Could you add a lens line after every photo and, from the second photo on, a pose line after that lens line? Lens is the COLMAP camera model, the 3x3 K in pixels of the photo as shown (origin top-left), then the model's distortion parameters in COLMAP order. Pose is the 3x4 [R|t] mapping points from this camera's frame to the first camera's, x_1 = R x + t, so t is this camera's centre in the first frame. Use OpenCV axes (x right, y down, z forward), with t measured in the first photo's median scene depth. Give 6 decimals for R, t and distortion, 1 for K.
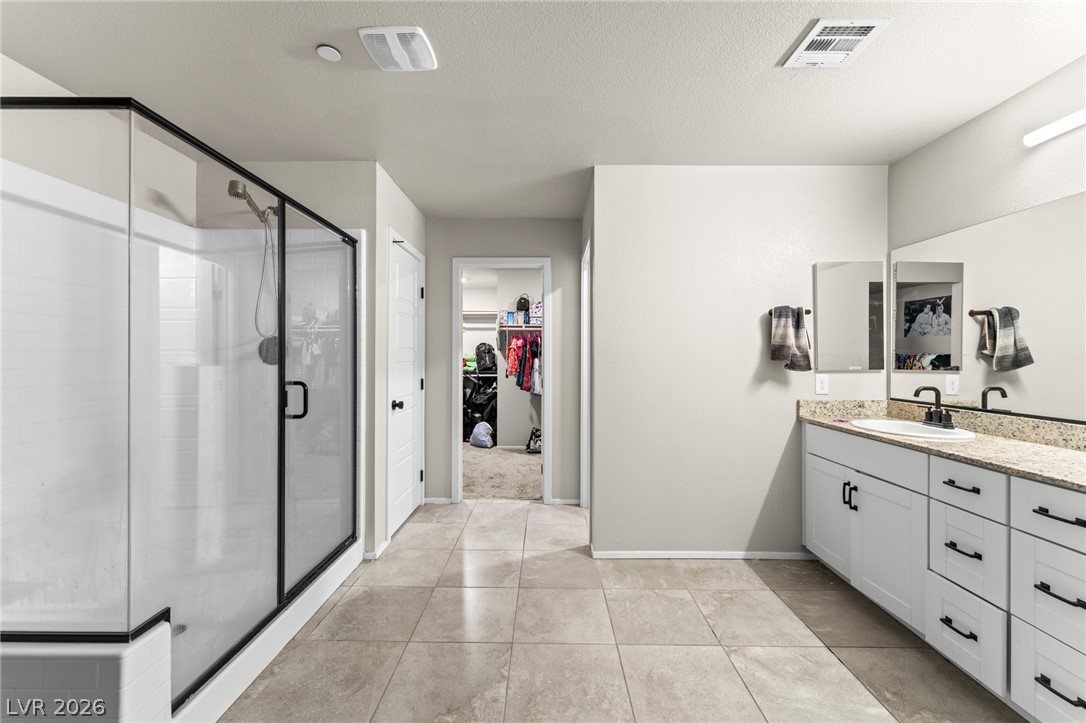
lens RADIAL K [[435.4, 0, 540.8], [0, 435.4, 361.4], [0, 0, 1]] dist [0.002477, -0.000026]
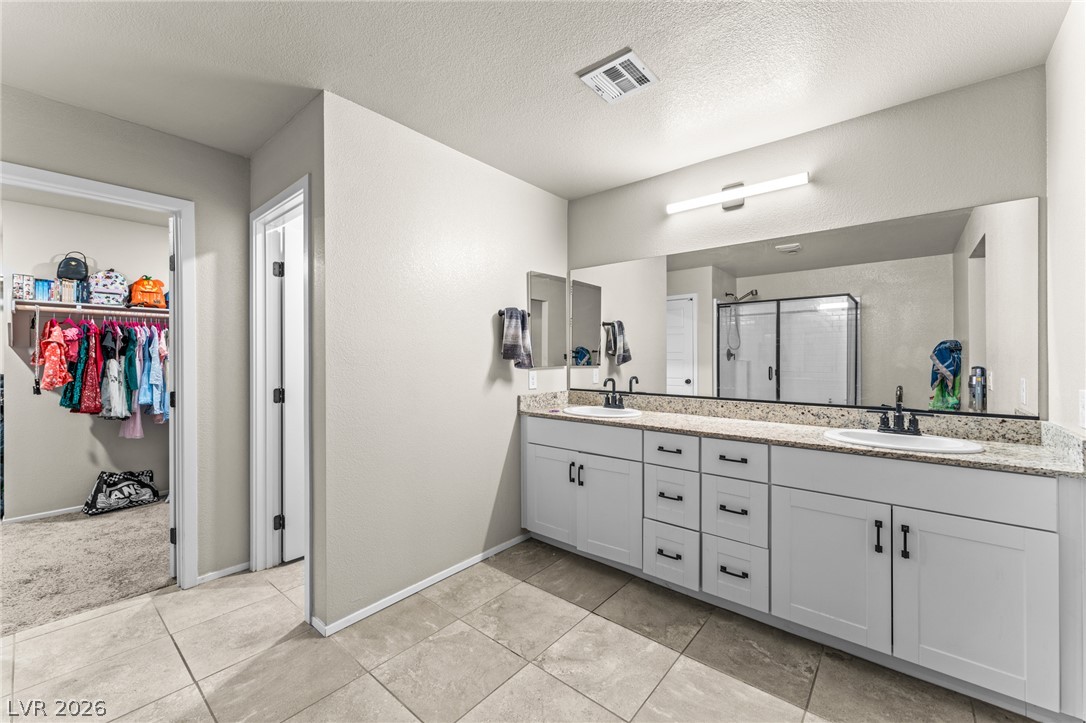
lens RADIAL K [[435.4, 0, 552.8], [0, 435.4, 360.5], [0, 0, 1]] dist [0.002477, -0.000026]
pose [[0.635154, -0.011835, 0.772295, -0.193522], [0.011659, 0.999916, 0.005735, -0.003851], [-0.772298, 0.005362, 0.635238, 0.252595]]
